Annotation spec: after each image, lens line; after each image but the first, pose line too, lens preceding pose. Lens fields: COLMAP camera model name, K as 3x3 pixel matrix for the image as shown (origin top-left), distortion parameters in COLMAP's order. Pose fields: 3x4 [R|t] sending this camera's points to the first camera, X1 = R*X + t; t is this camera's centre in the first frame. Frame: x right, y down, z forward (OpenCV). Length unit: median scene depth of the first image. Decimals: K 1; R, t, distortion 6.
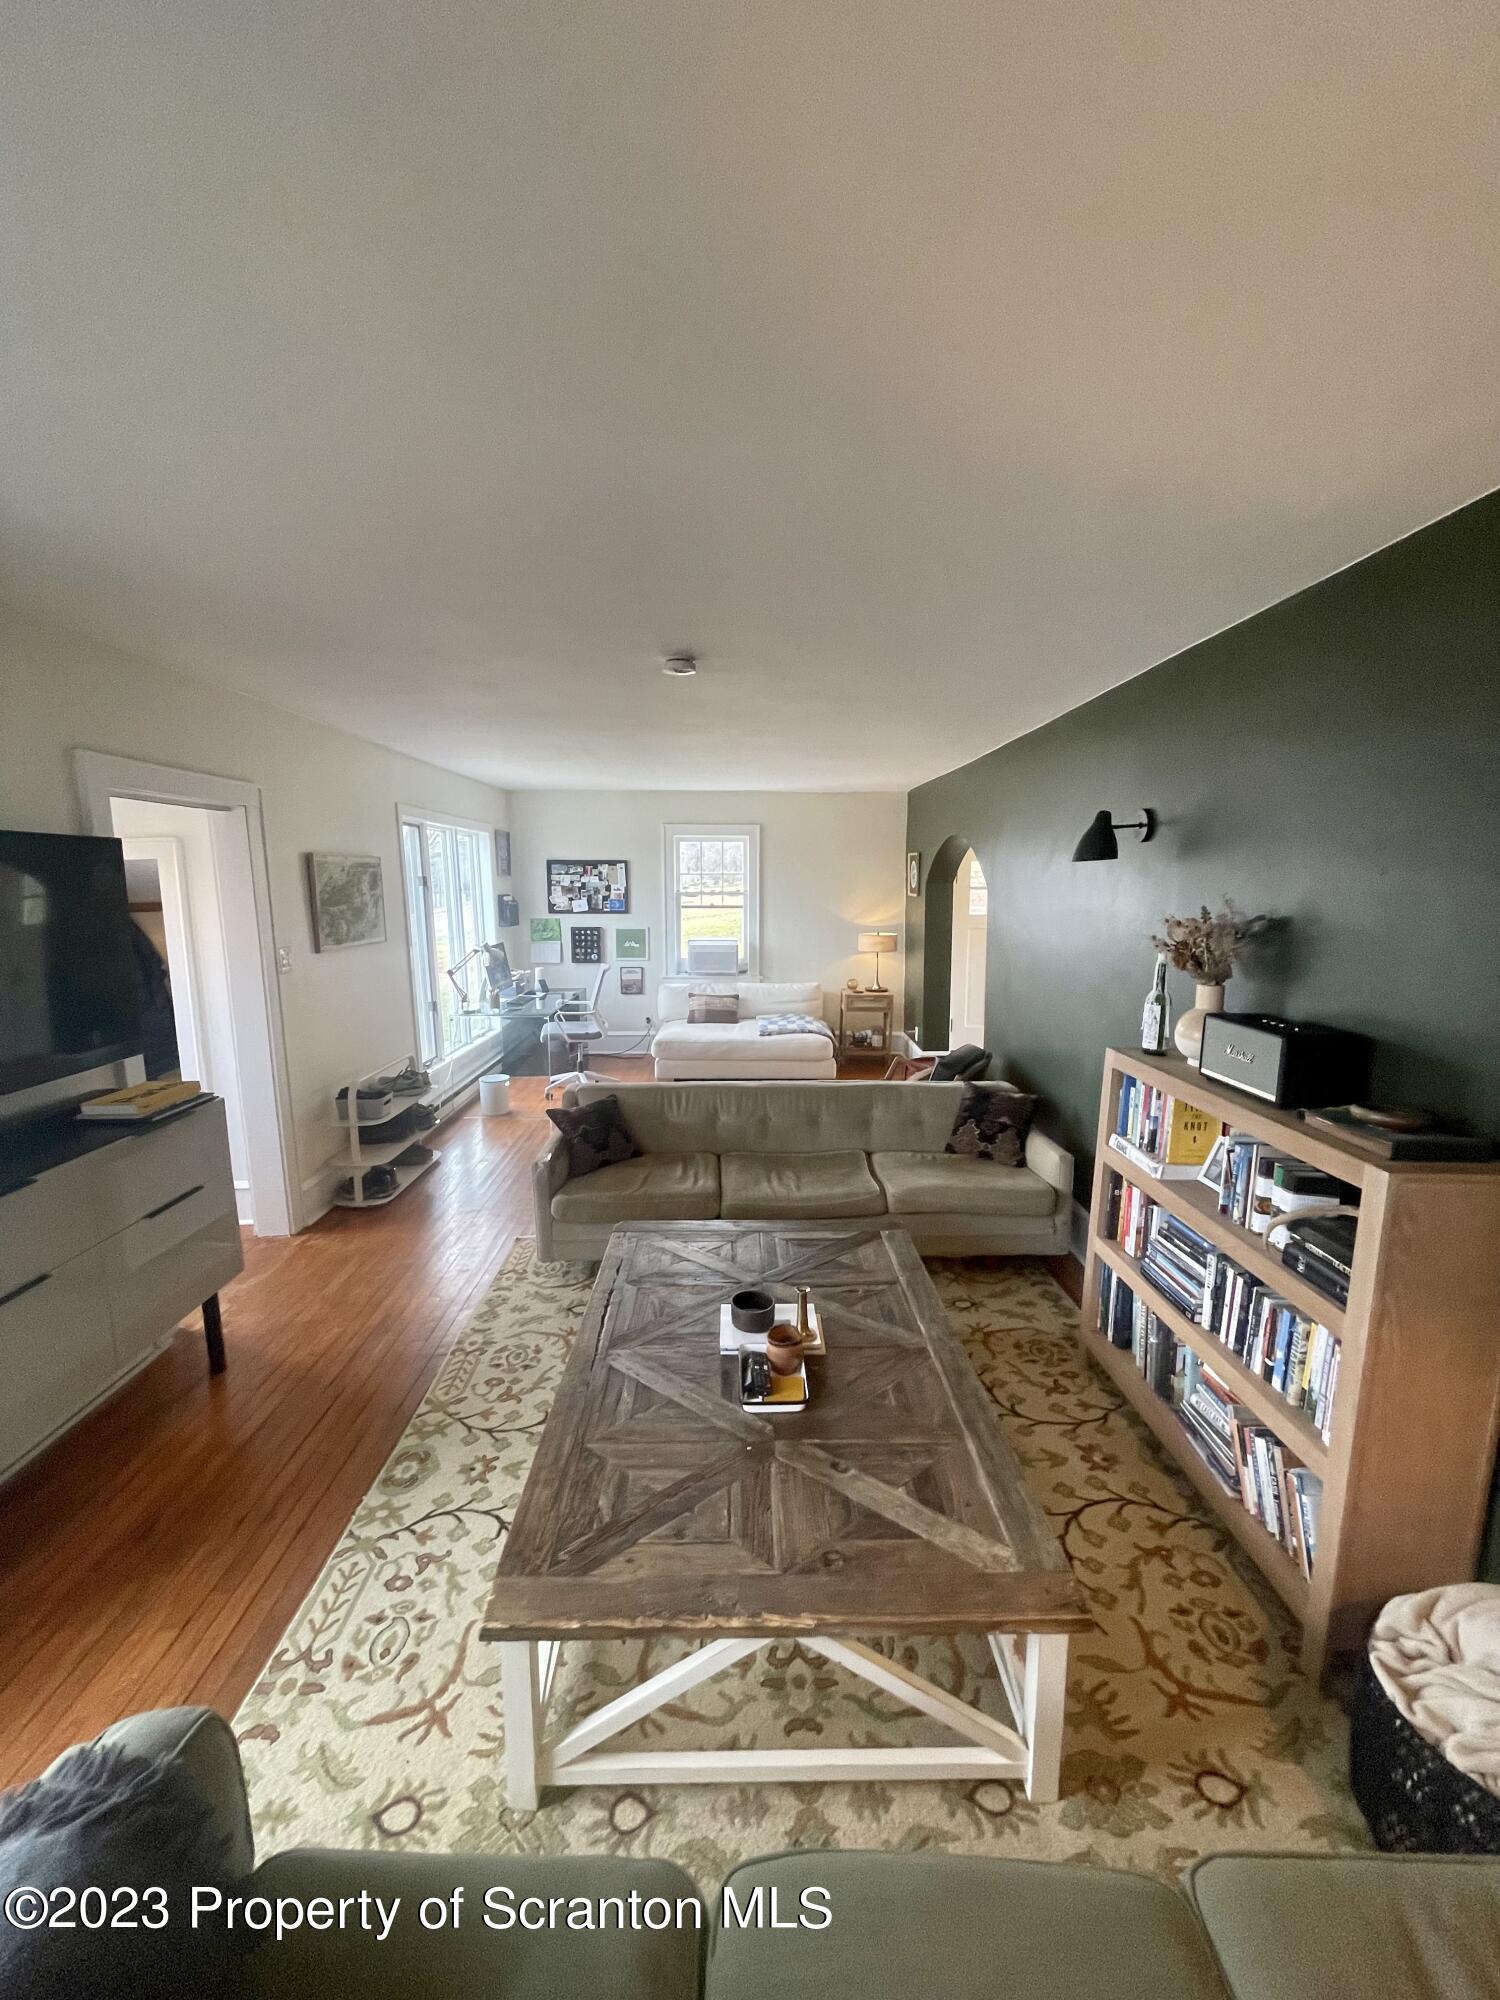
lens RADIAL K [[805.0, 0, 750.0], [0, 805.0, 1000.0], [0, 0, 1]] dist [-0.003335, -0.000606]
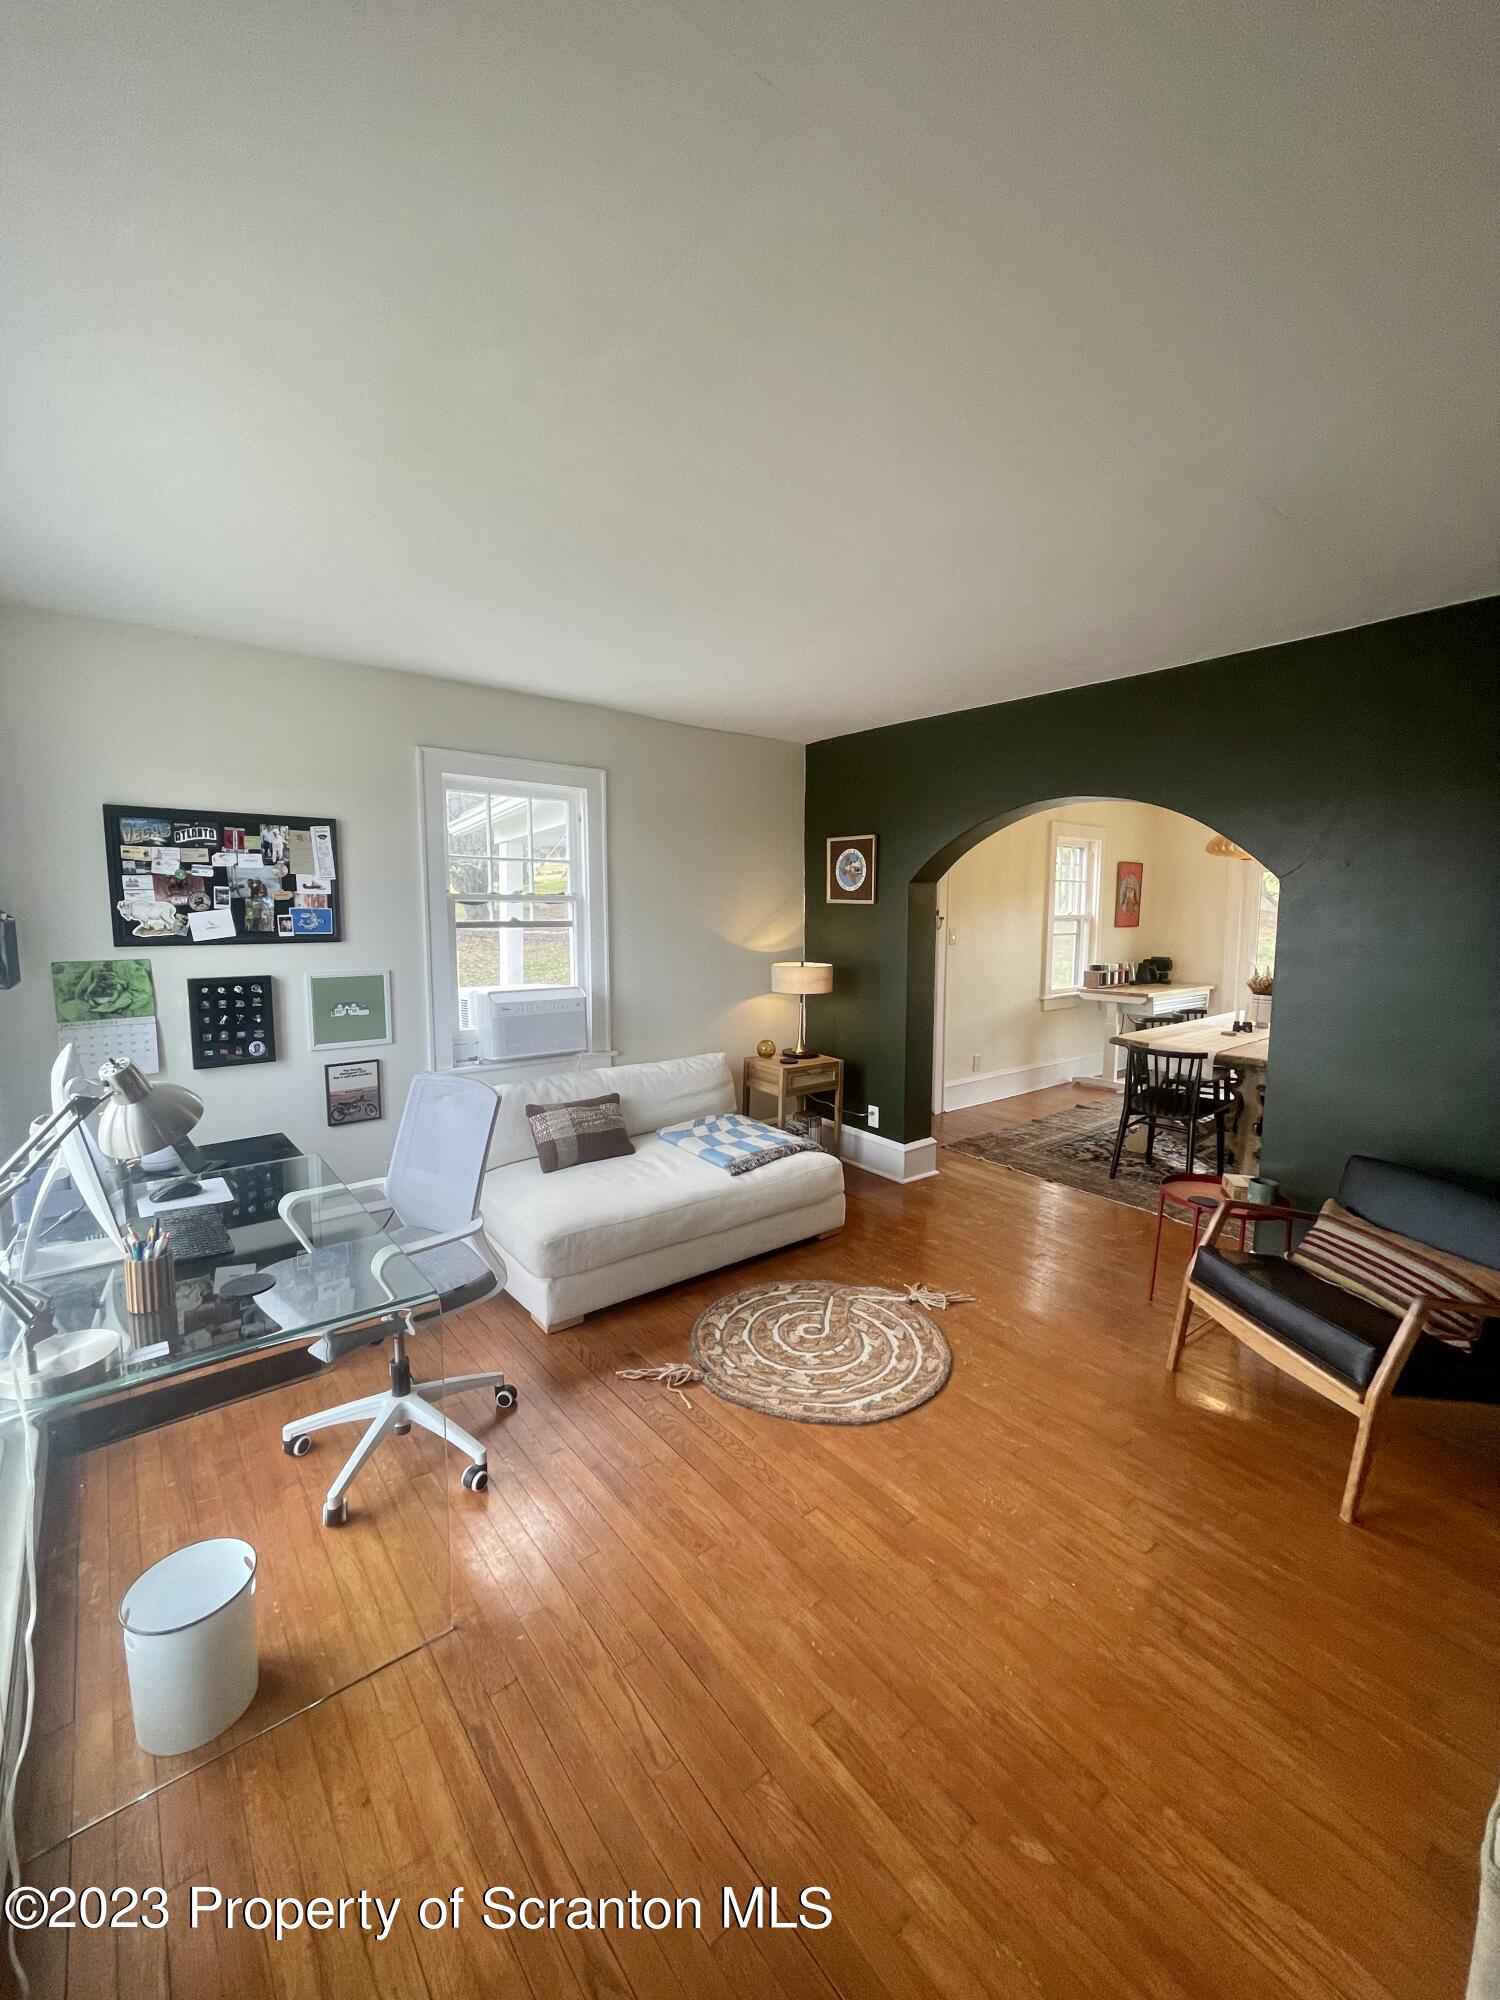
lens RADIAL K [[805.0, 0, 750.0], [0, 805.0, 1000.0], [0, 0, 1]] dist [-0.003335, -0.000606]
pose [[0.790755, -0.068223, 0.608319, -0.245176], [0.087997, 0.996117, -0.002672, -0.055315], [-0.605774, 0.055643, 0.793688, 0.521052]]
